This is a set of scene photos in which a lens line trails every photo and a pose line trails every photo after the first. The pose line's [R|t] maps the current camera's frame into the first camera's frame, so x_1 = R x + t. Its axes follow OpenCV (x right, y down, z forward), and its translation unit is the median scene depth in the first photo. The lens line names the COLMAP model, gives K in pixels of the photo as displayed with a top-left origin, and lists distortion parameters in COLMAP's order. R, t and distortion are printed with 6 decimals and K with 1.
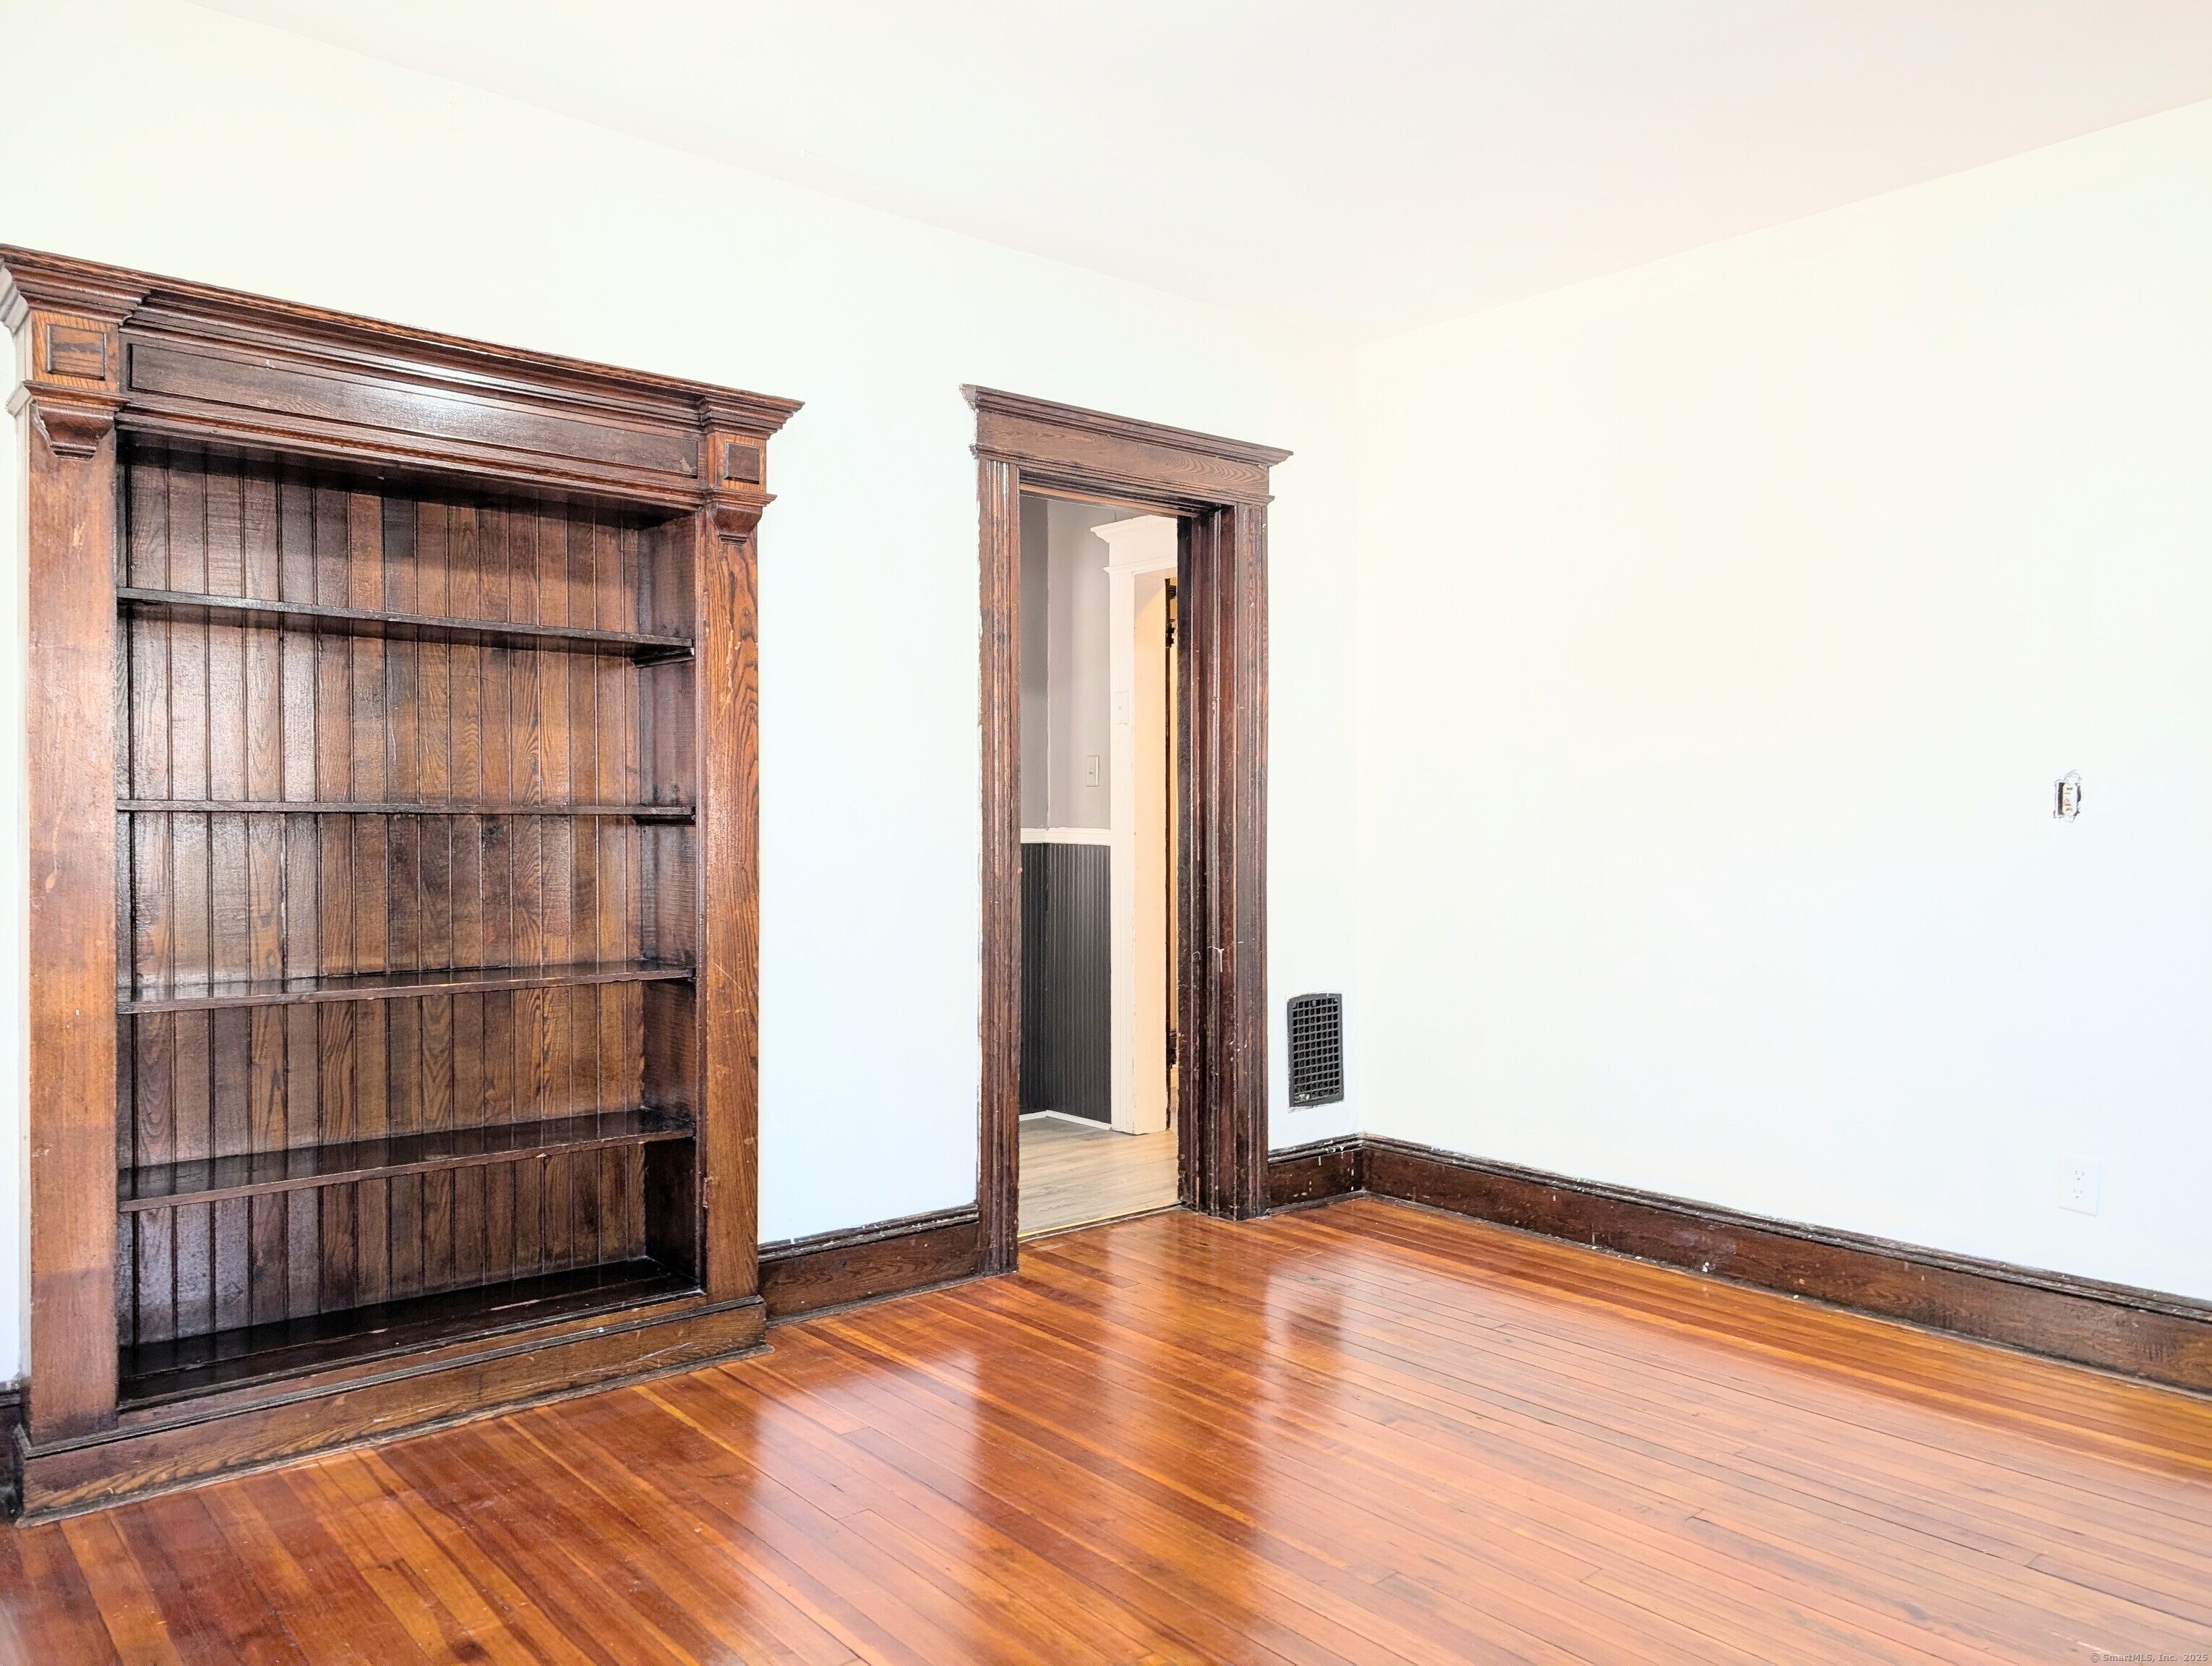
lens RADIAL K [[1575.1, 0, 1122.2], [0, 1575.1, 837.0], [0, 0, 1]] dist [0.022629, -0.020487]
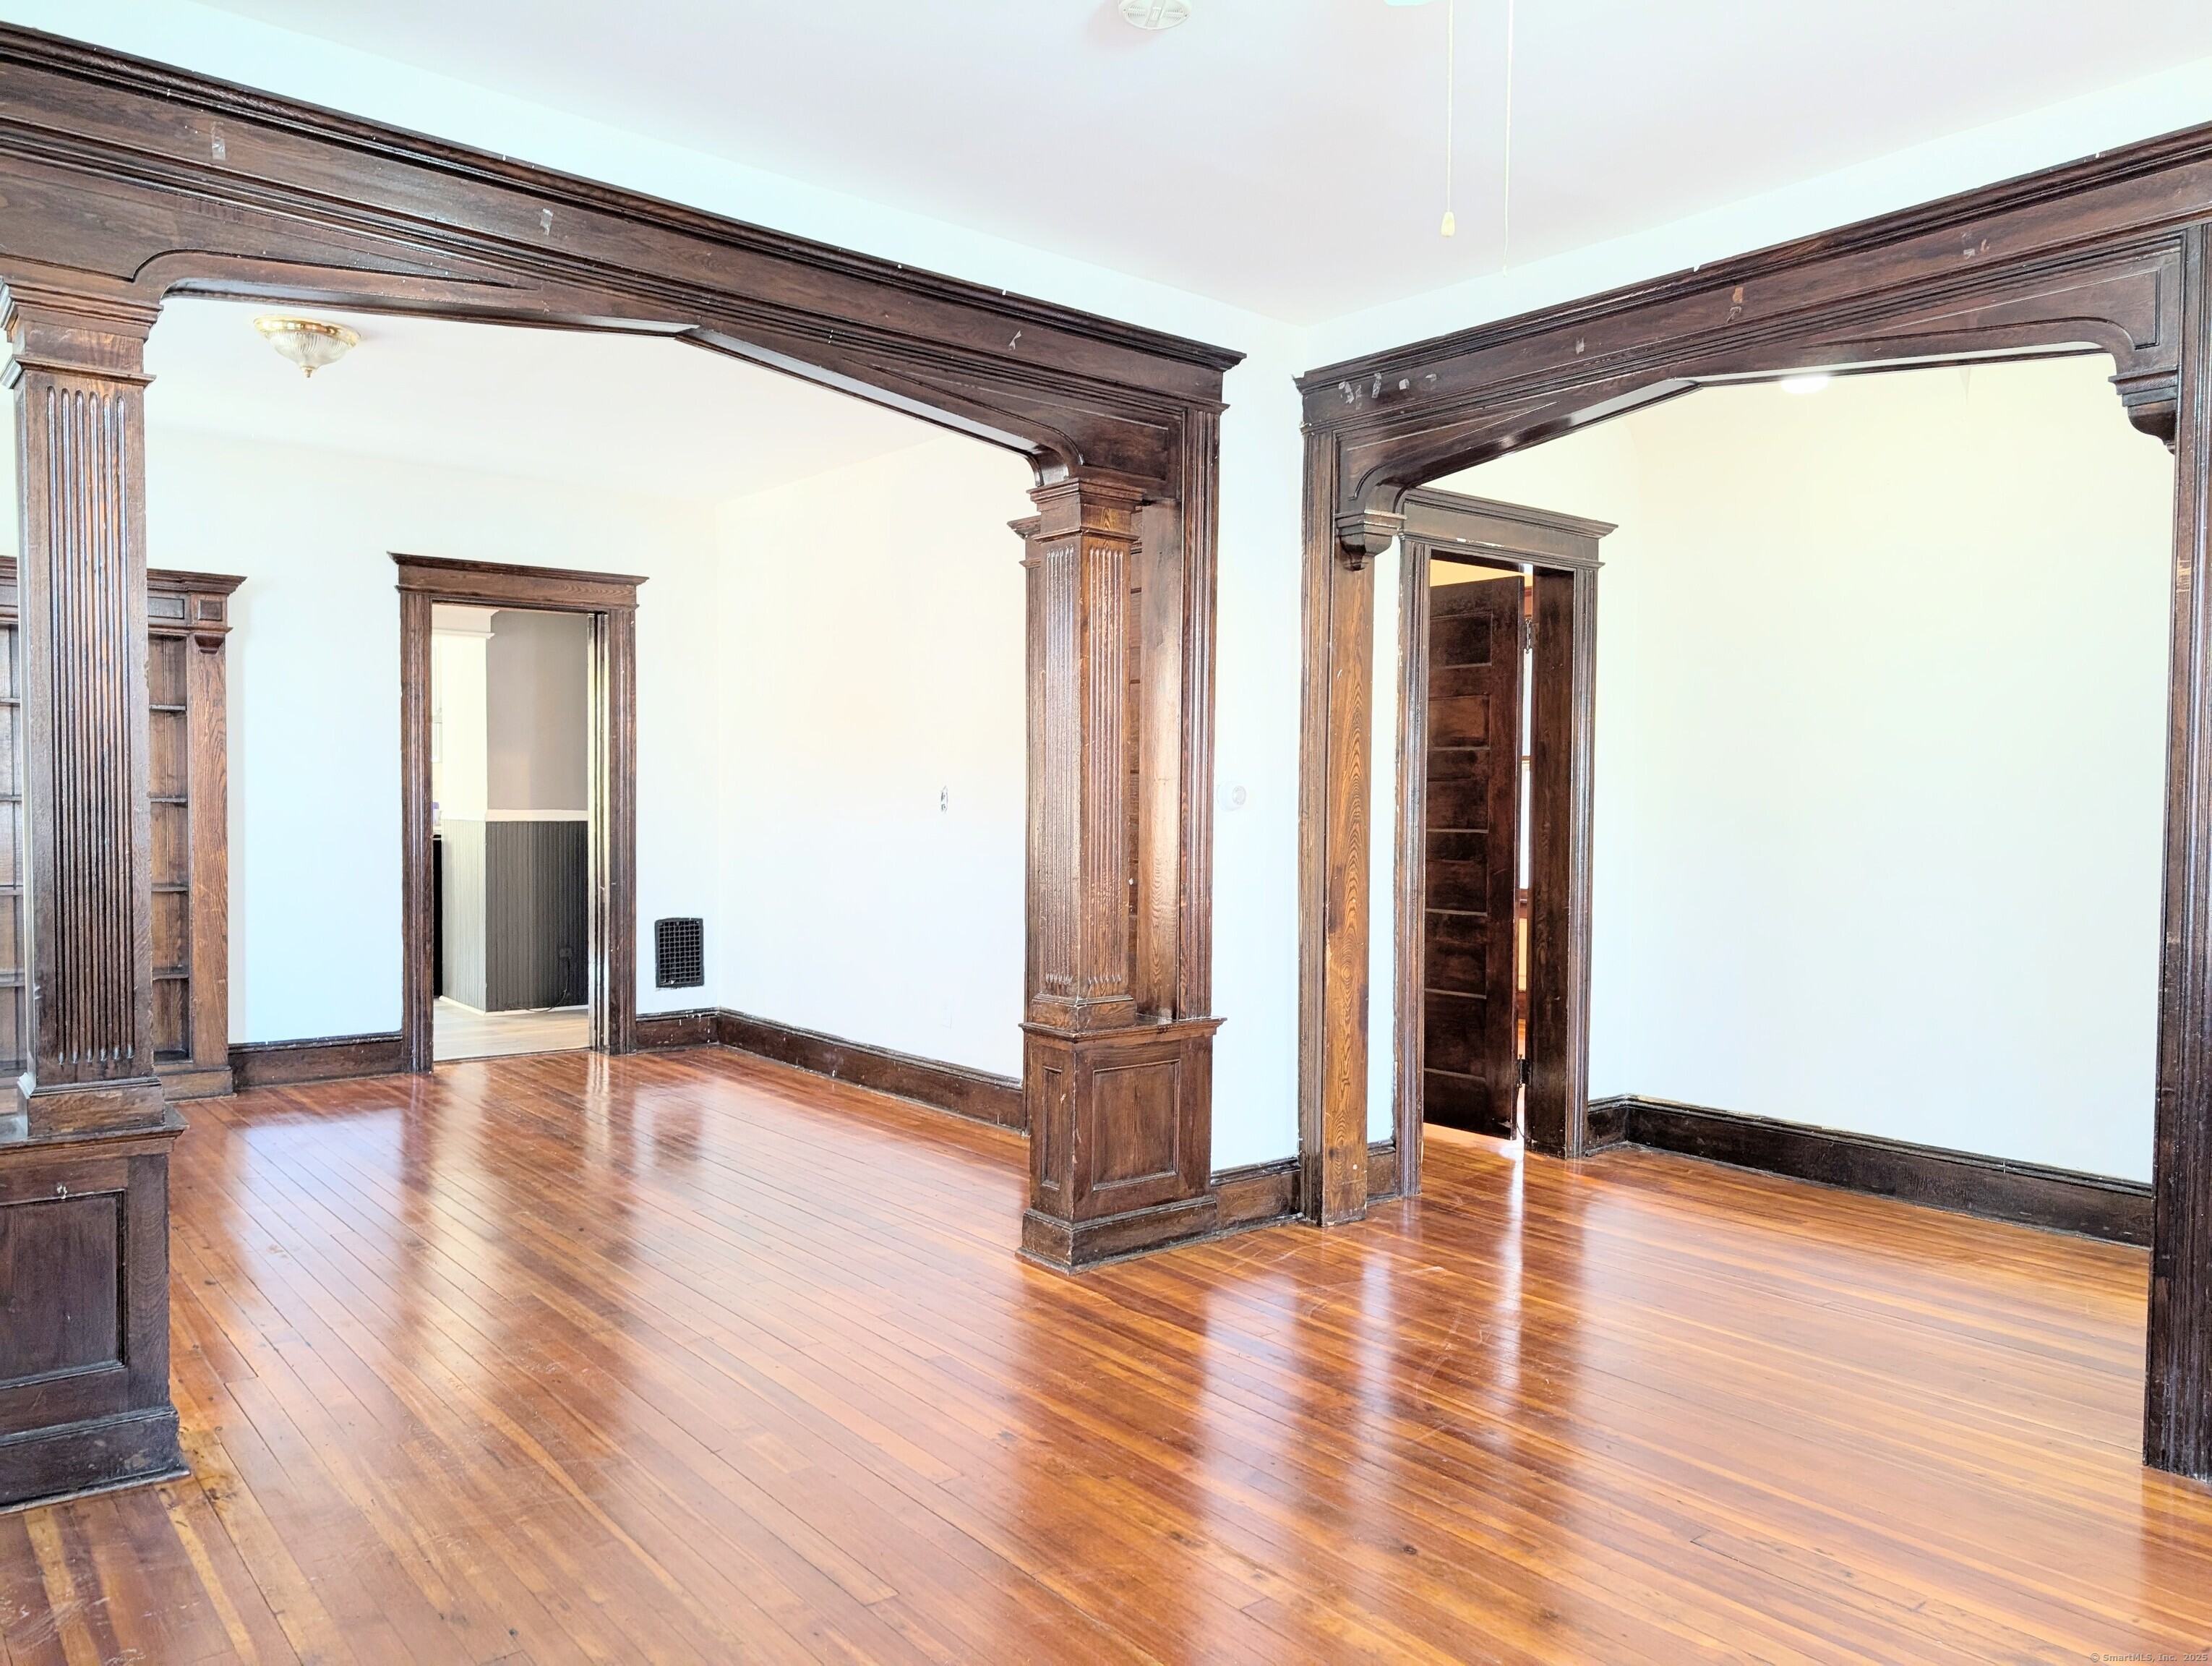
lens RADIAL K [[1575.1, 0, 1117.2], [0, 1575.1, 840.3], [0, 0, 1]] dist [0.022629, -0.020487]
pose [[0.999625, 0.009050, -0.025846, 0.819875], [-0.008693, 0.999866, 0.013900, -0.004240], [0.025968, -0.013670, 0.999569, -0.776056]]
